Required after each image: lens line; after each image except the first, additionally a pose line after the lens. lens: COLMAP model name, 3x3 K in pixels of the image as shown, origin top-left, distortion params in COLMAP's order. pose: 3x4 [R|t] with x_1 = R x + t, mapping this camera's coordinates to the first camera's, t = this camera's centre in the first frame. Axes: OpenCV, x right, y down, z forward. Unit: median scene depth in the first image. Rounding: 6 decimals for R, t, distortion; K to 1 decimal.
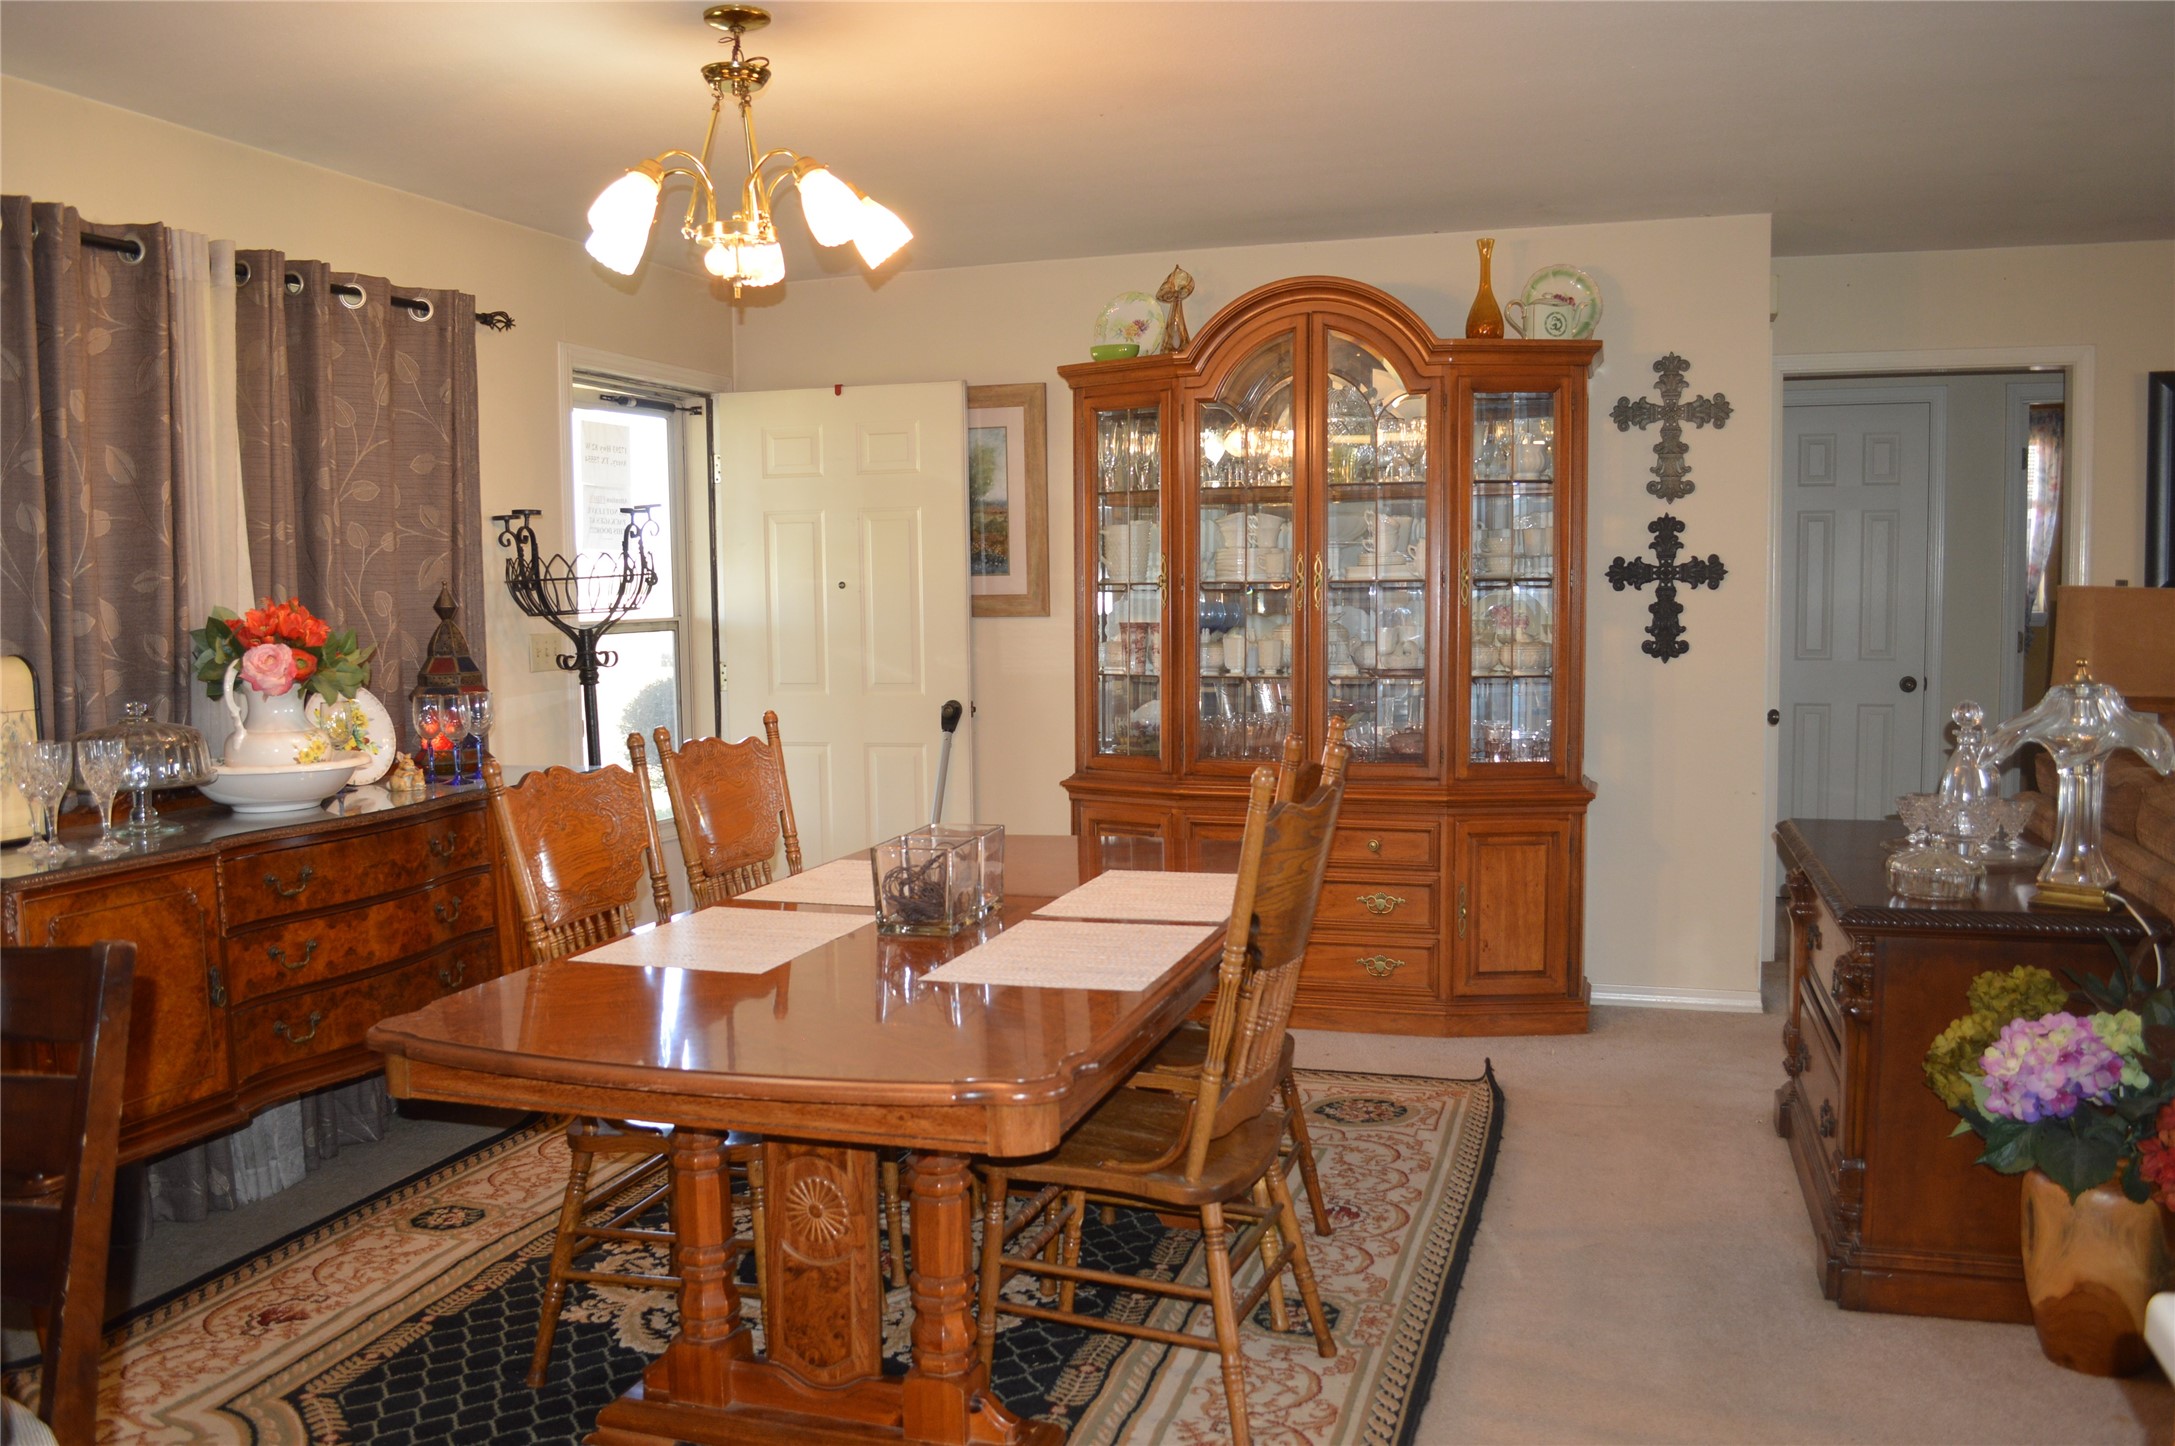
lens RADIAL K [[1737.1, 0, 1071.4], [0, 1737.1, 743.7], [0, 0, 1]] dist [-0.081922, 0.014208]
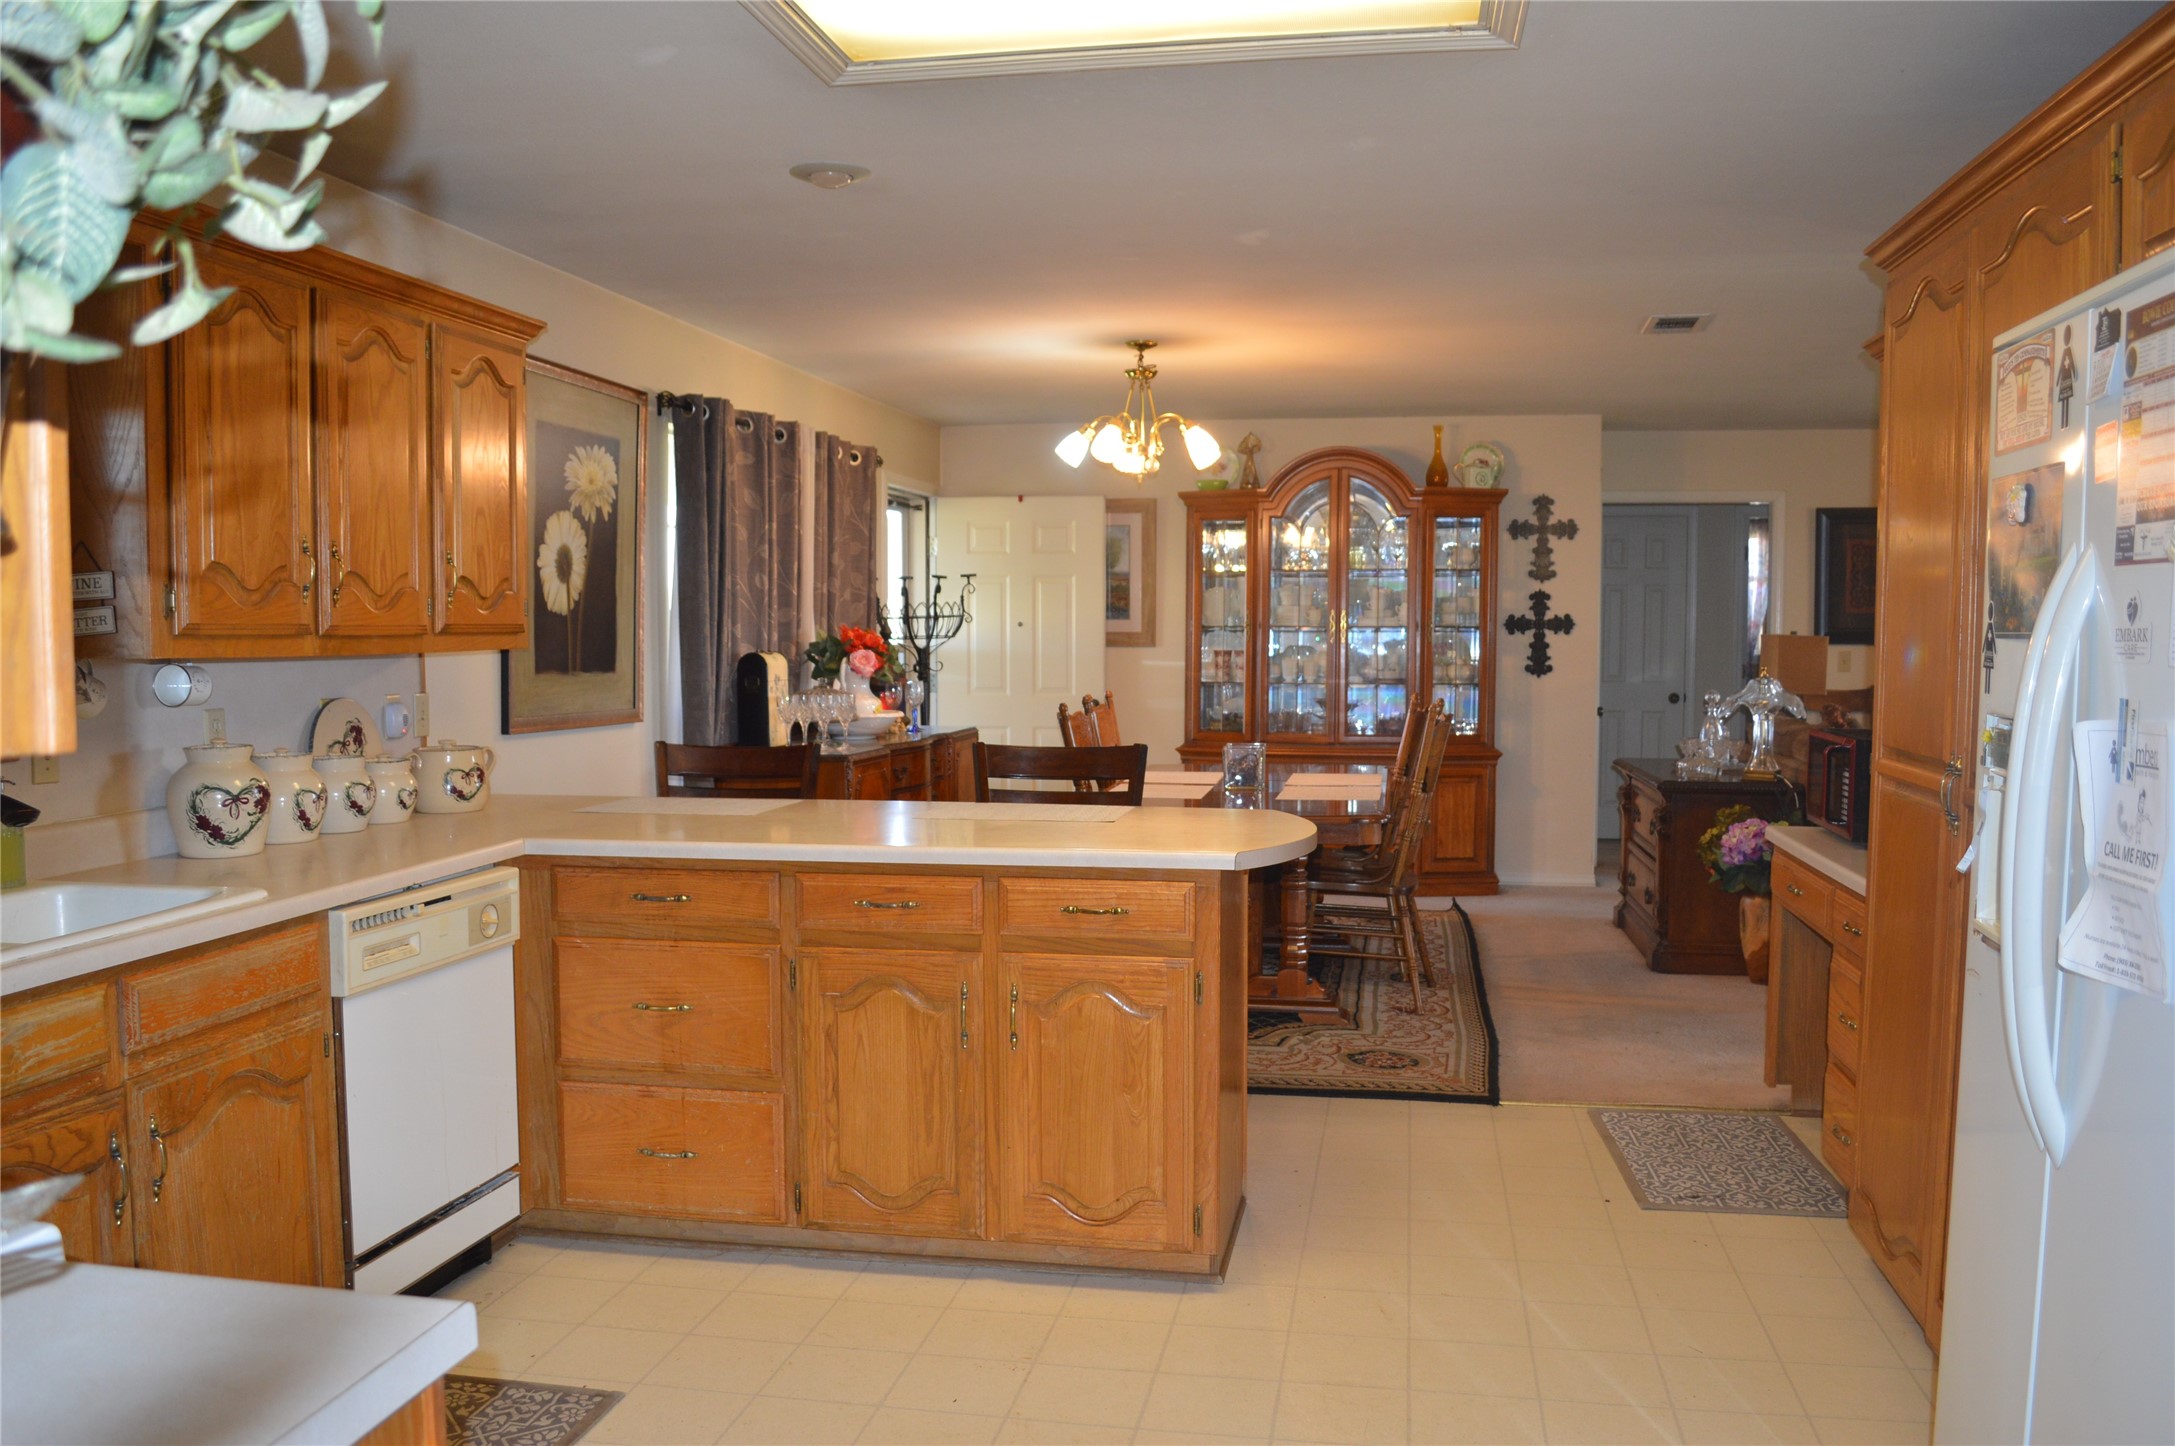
lens RADIAL K [[1737.1, 0, 1083.7], [0, 1737.1, 740.9], [0, 0, 1]] dist [-0.081922, 0.014208]
pose [[0.990680, 0.006463, 0.136060, -0.327296], [-0.002807, 0.999630, -0.027046, 0.061850], [-0.136184, 0.026412, 0.990331, -0.613450]]
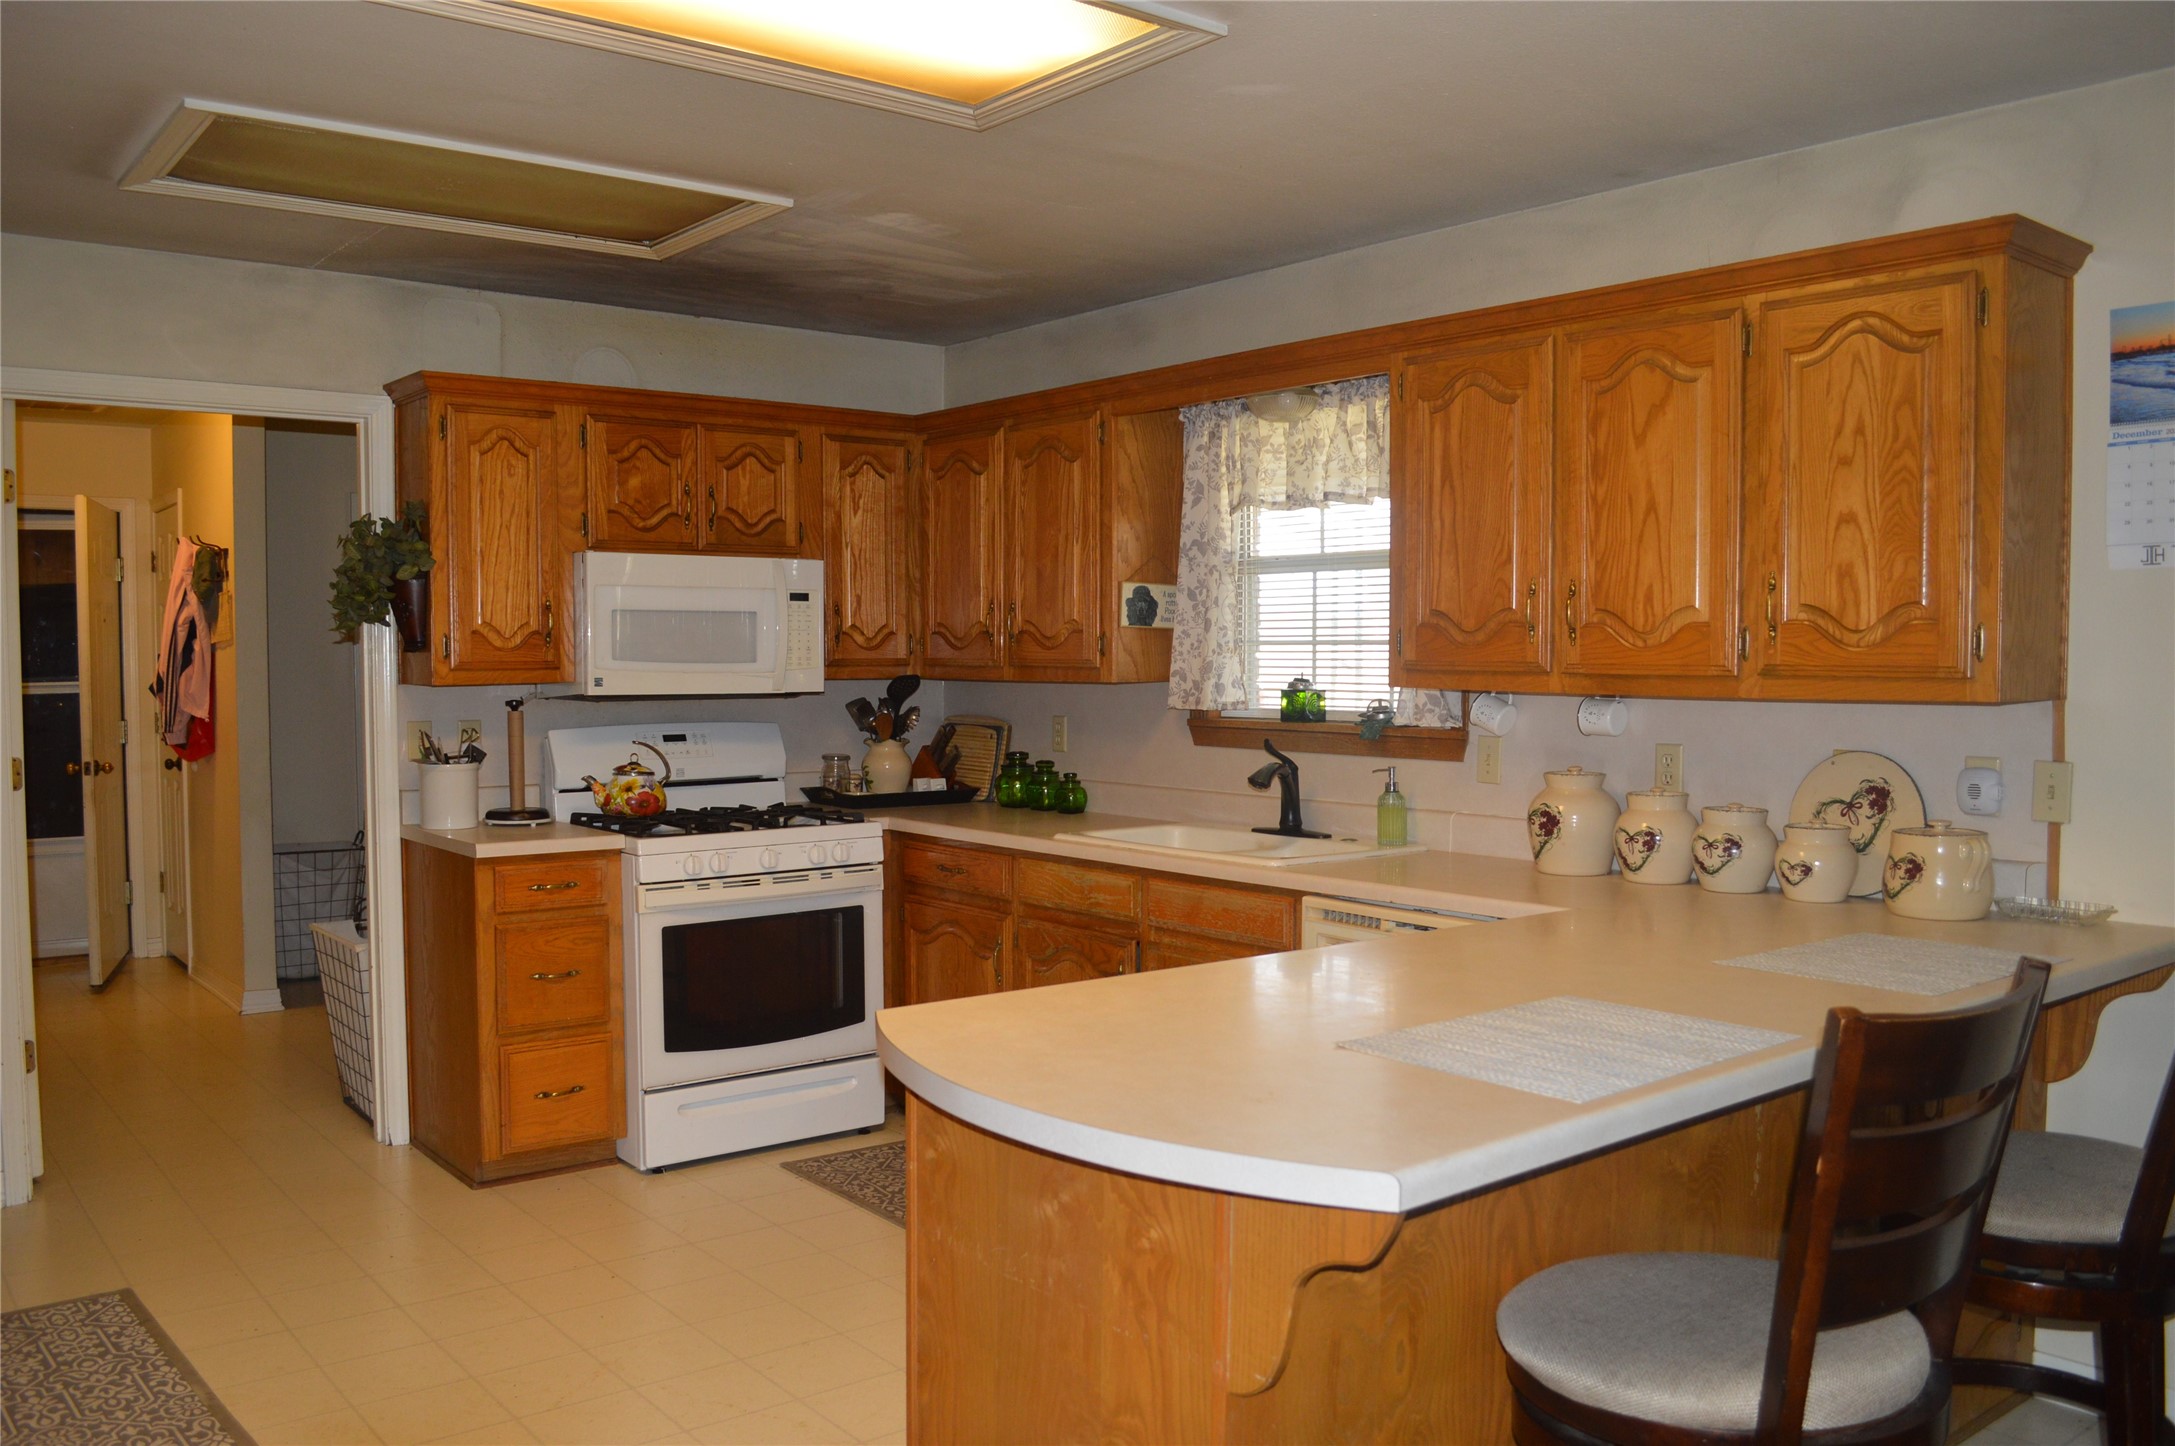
lens RADIAL K [[1737.1, 0, 1086.9], [0, 1737.1, 727.8], [0, 0, 1]] dist [-0.081922, 0.014208]
pose [[-0.550376, 0.049464, -0.833450, 0.149318], [-0.070404, 0.991939, 0.105362, -0.034150], [0.831943, 0.116667, -0.542457, 0.304145]]
